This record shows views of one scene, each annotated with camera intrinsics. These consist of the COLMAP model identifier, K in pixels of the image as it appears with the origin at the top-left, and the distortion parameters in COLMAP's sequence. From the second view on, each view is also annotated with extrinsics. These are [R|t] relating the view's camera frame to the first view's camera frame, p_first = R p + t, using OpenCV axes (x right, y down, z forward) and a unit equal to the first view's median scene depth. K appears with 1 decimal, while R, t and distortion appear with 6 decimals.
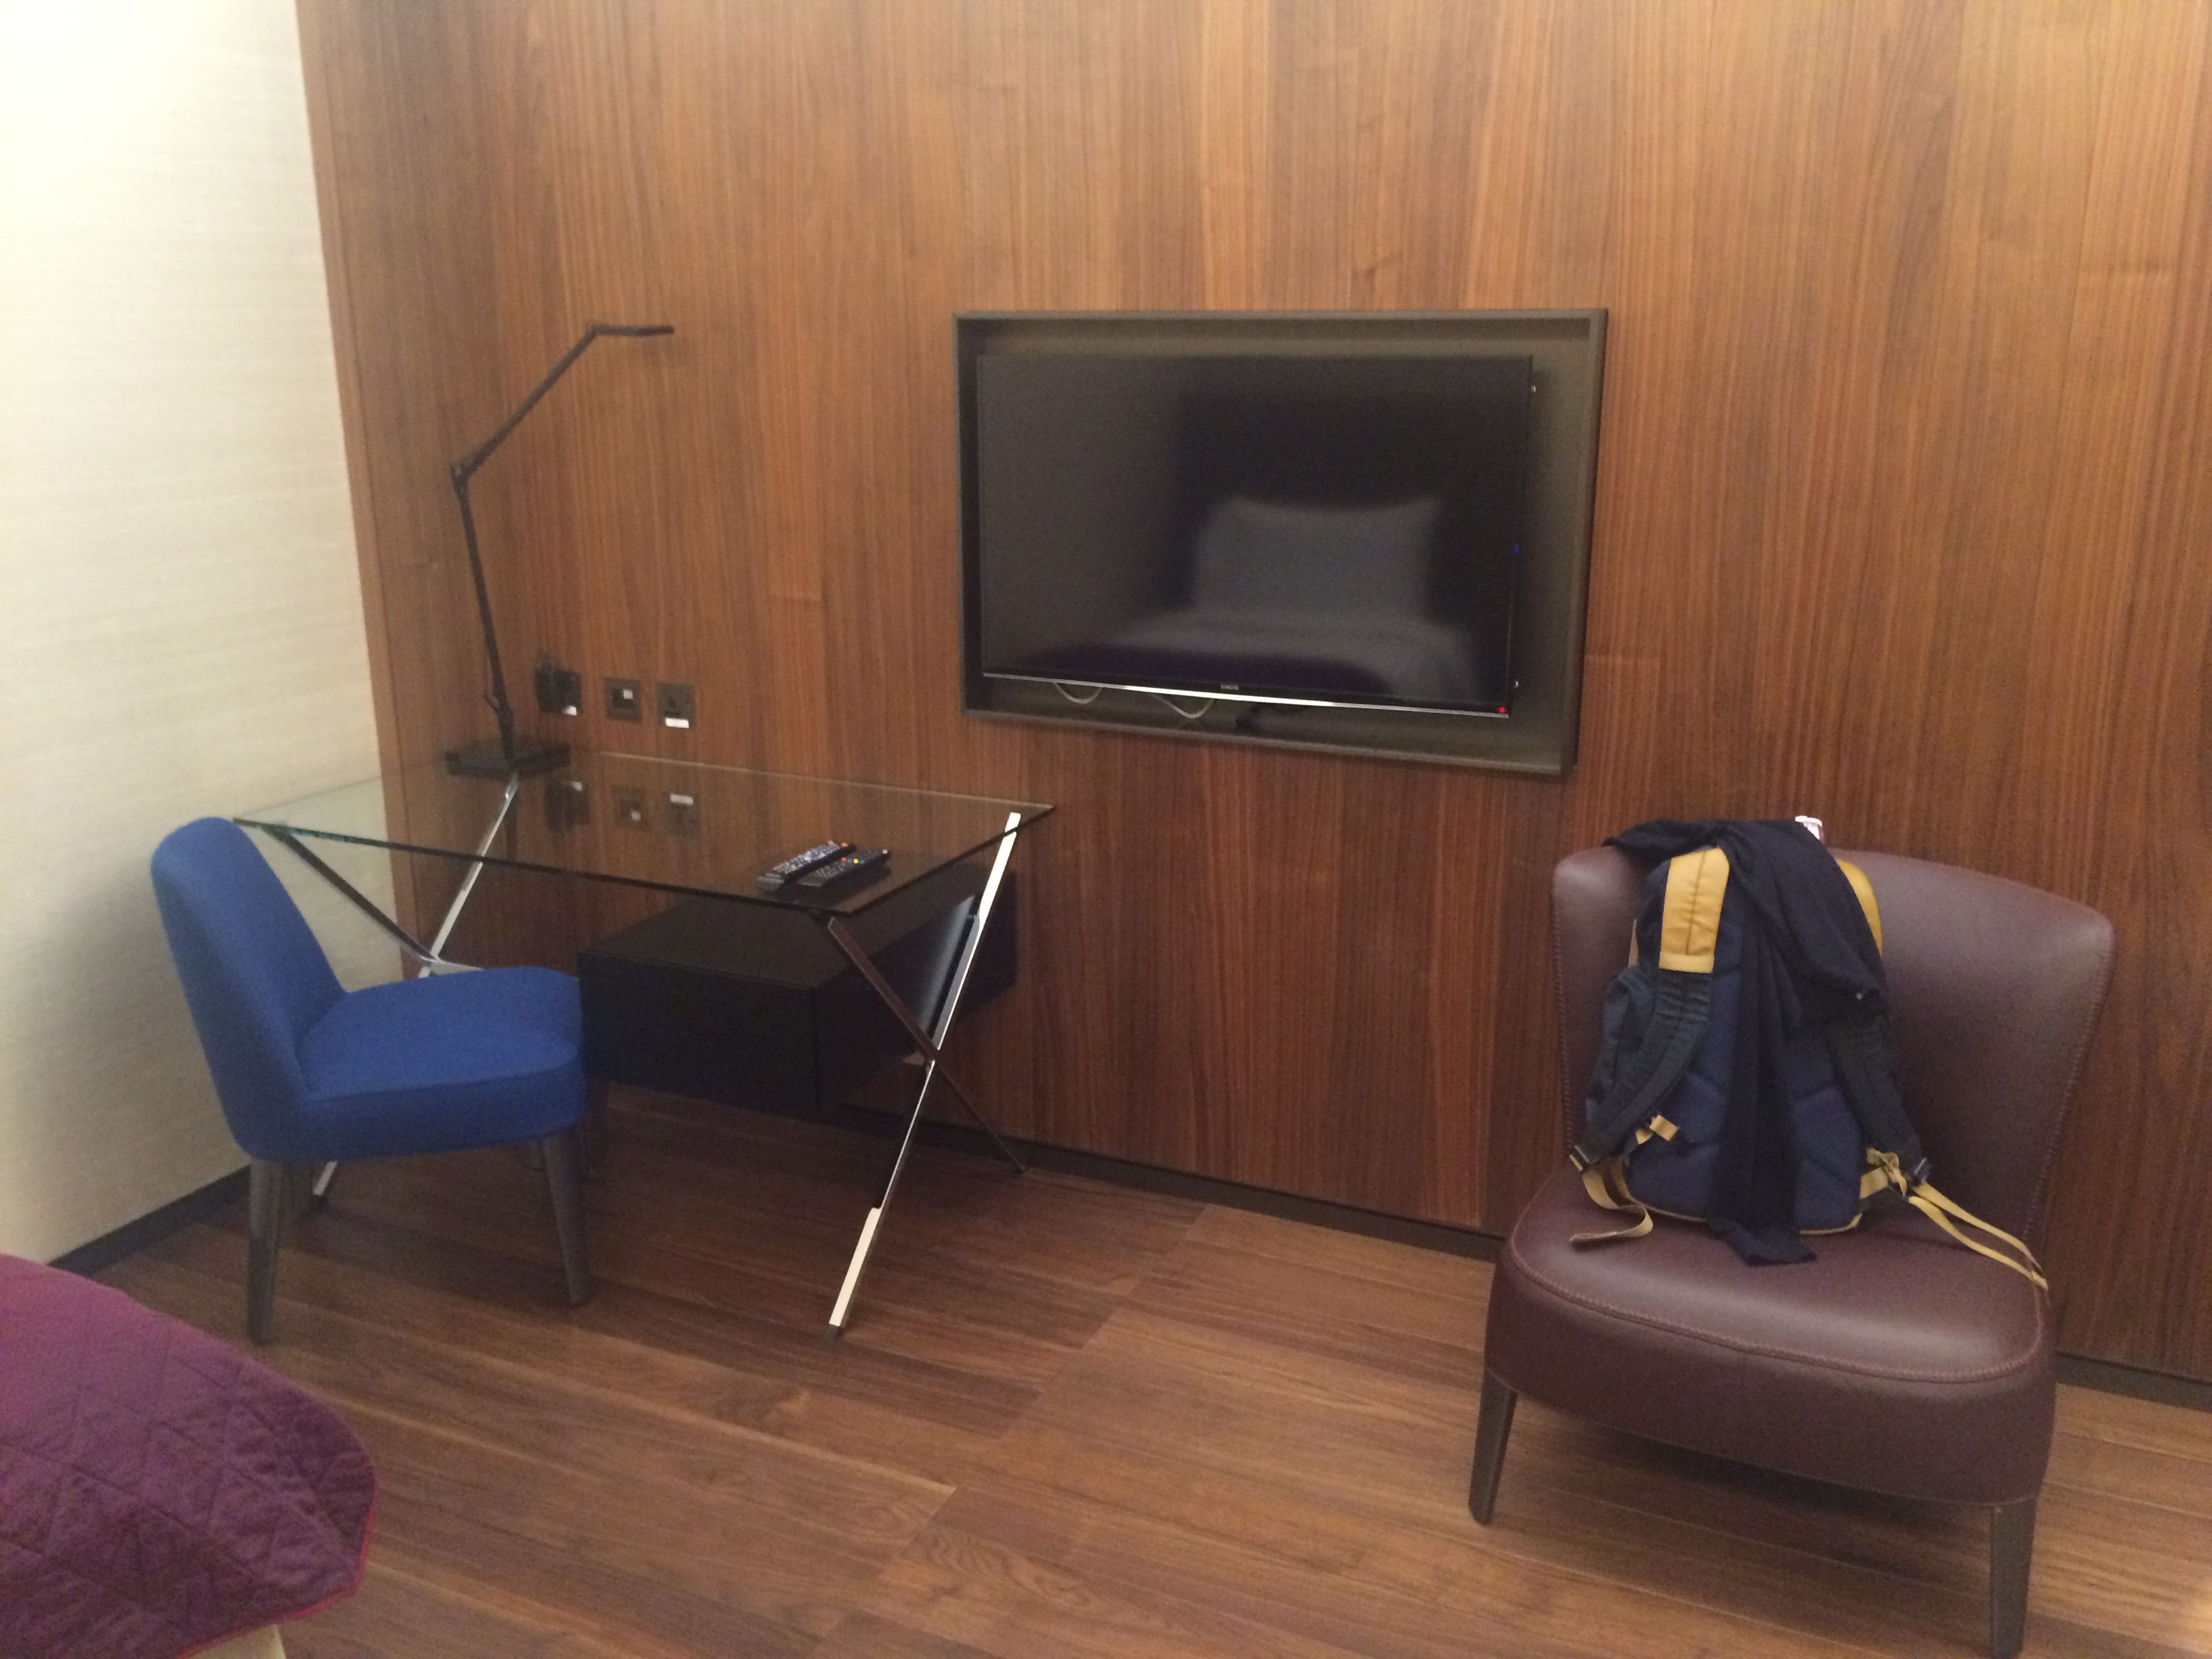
lens RADIAL K [[1871.2, 0, 1106.0], [0, 1871.2, 829.5], [0, 0, 1]] dist [0.065868, -0.001585]
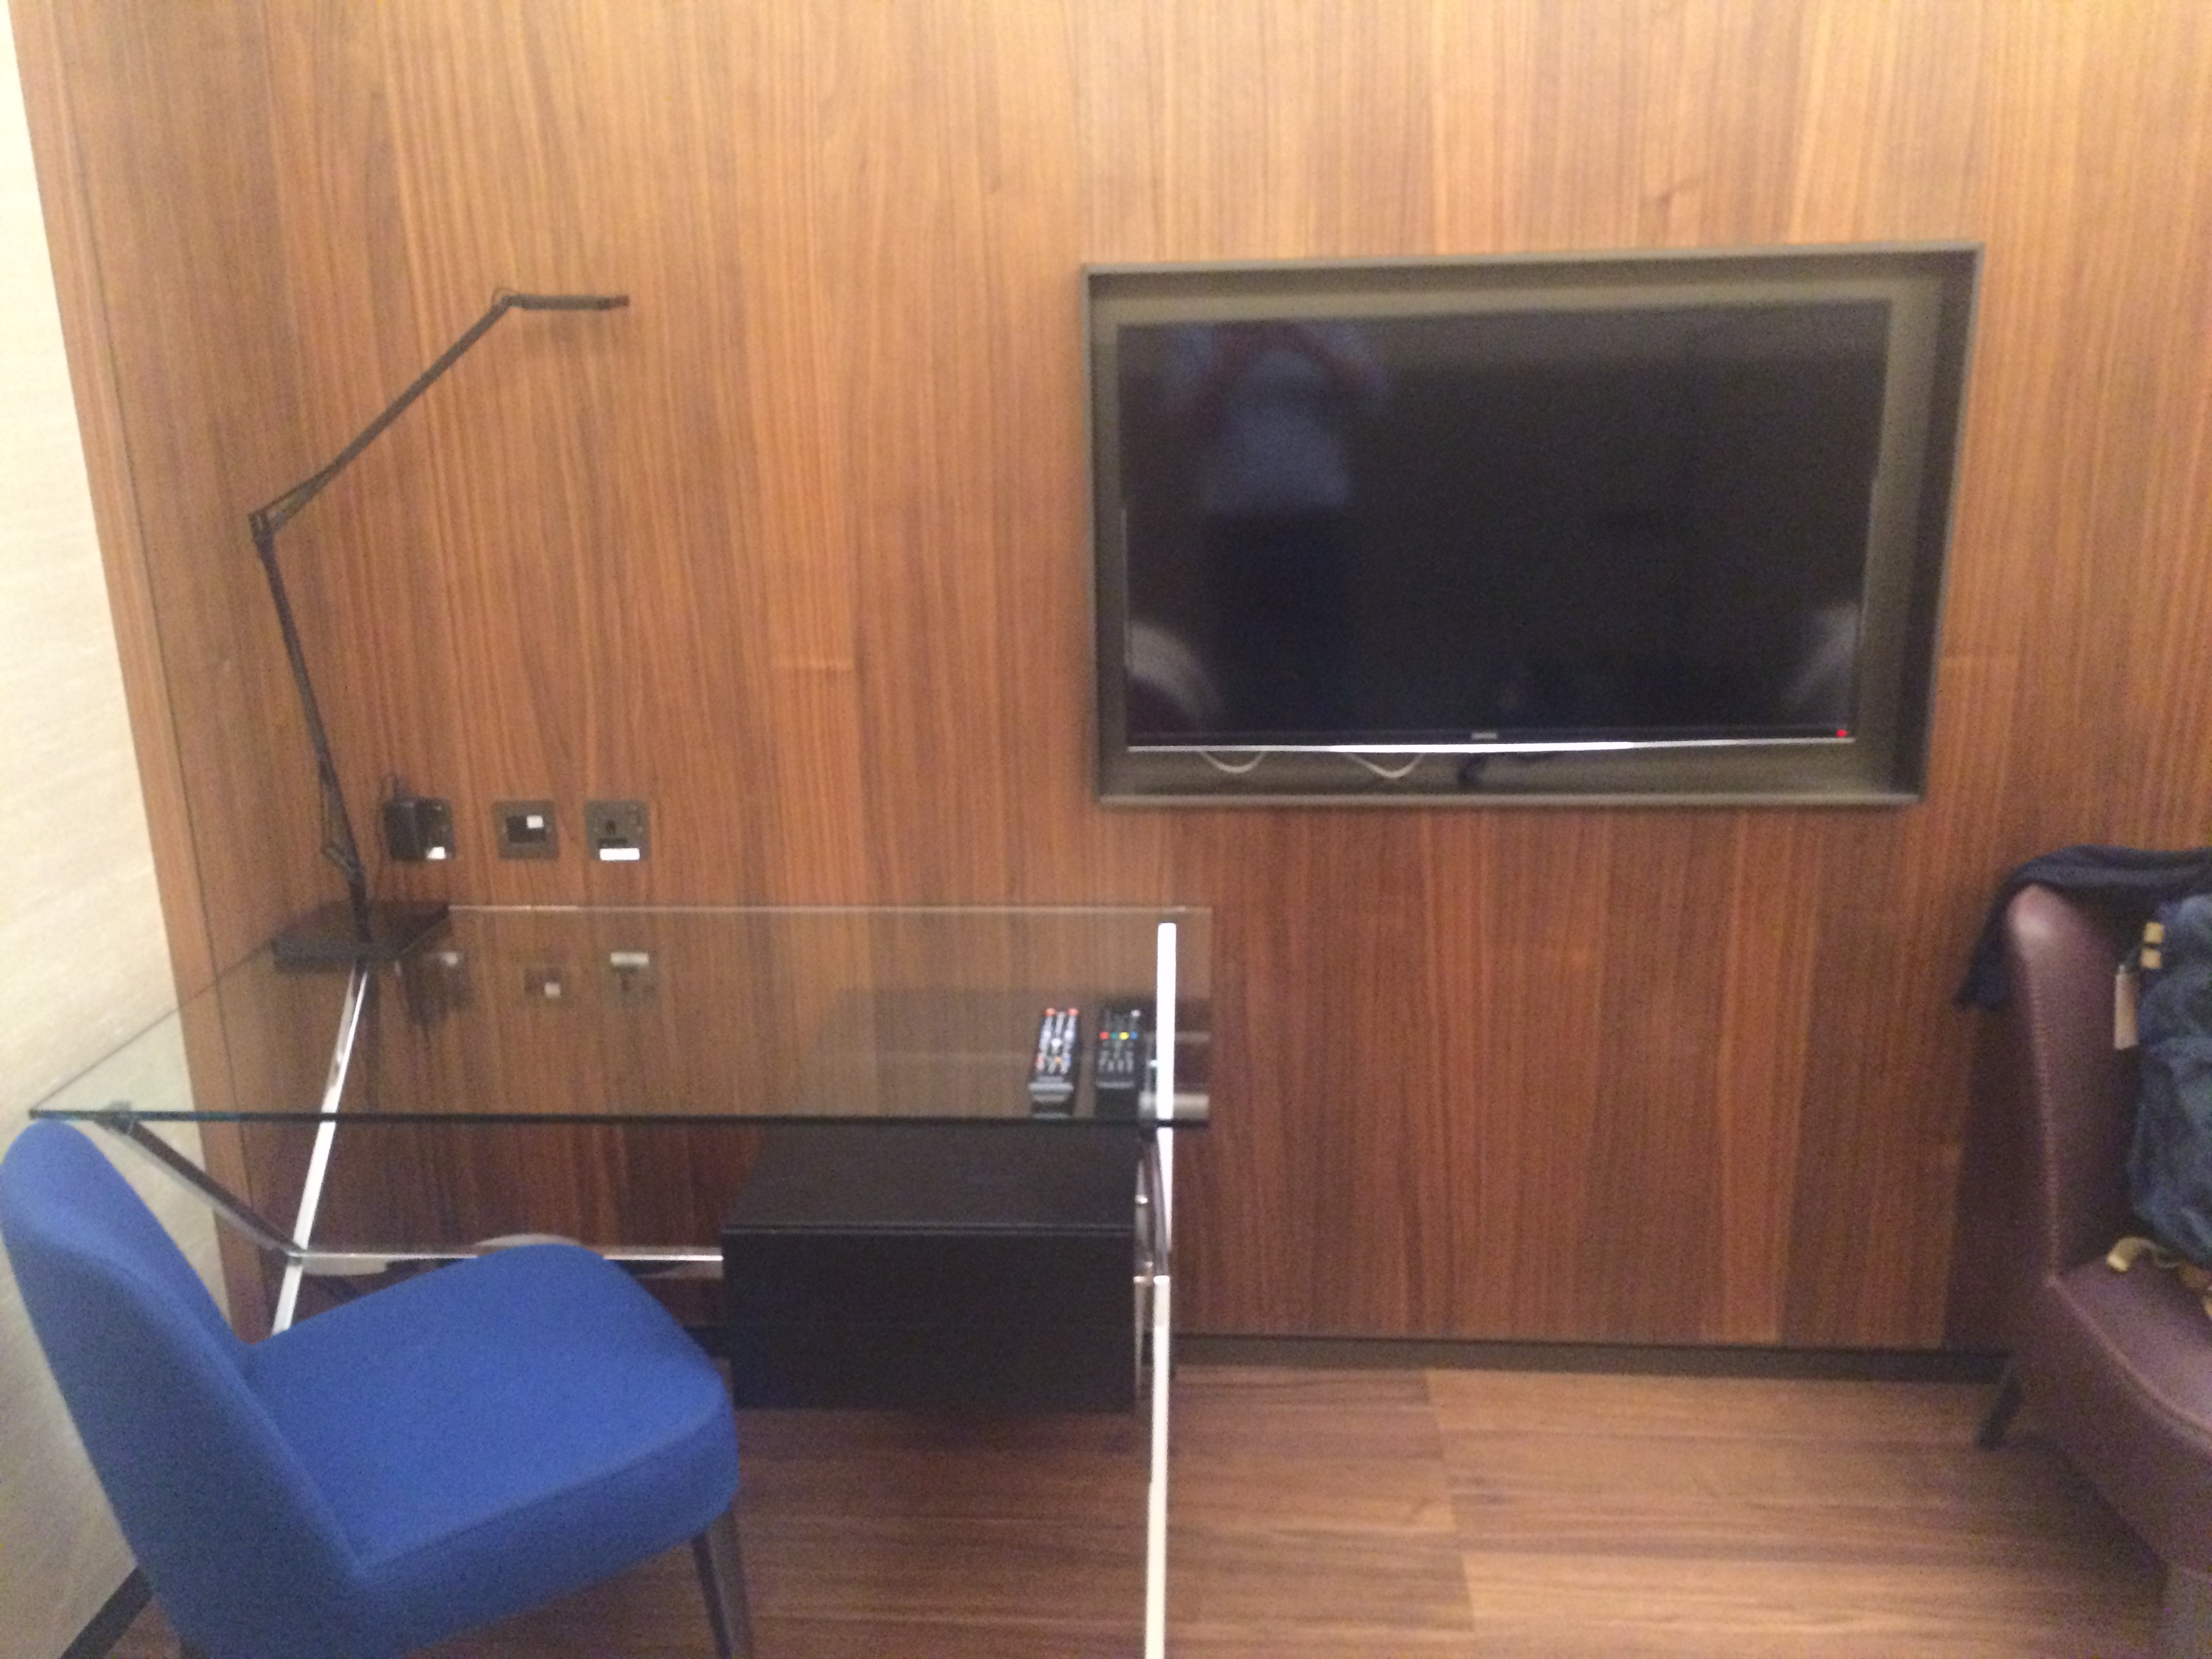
lens RADIAL K [[1847.0, 0, 1106.0], [0, 1847.0, 829.5], [0, 0, 1]] dist [0.046221, -0.011772]
pose [[0.931539, -0.118451, 0.343810, -0.329108], [0.114883, 0.992901, 0.030808, -0.073973], [-0.345019, 0.010799, 0.938534, 0.304868]]
